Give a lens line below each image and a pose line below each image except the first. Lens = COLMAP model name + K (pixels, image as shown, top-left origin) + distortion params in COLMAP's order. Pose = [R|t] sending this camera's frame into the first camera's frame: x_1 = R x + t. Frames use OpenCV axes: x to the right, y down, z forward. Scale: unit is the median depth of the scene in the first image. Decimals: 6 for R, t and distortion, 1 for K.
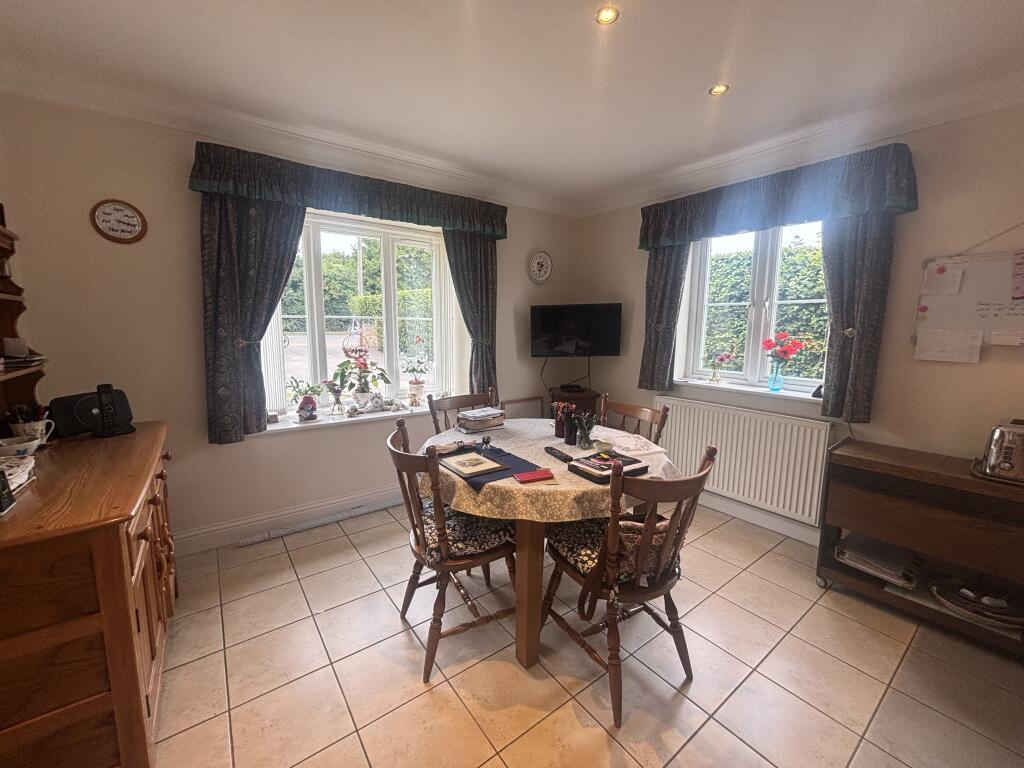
lens RADIAL K [[414.7, 0, 514.0], [0, 414.7, 381.2], [0, 0, 1]] dist [0.004058, 0.000622]
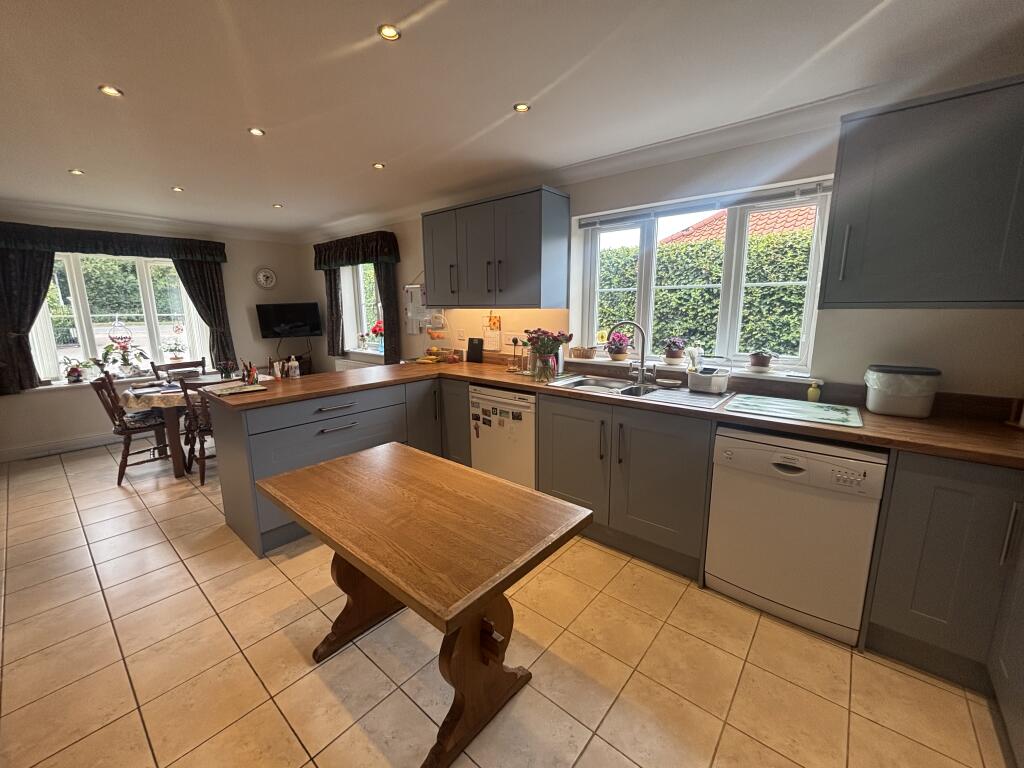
lens RADIAL K [[414.7, 0, 511.1], [0, 414.7, 382.2], [0, 0, 1]] dist [0.004058, 0.000622]
pose [[0.975542, -0.055902, 0.212586, 0.717068], [0.046633, 0.997740, 0.048371, 0.084401], [-0.214810, -0.037275, 0.975944, -0.827635]]
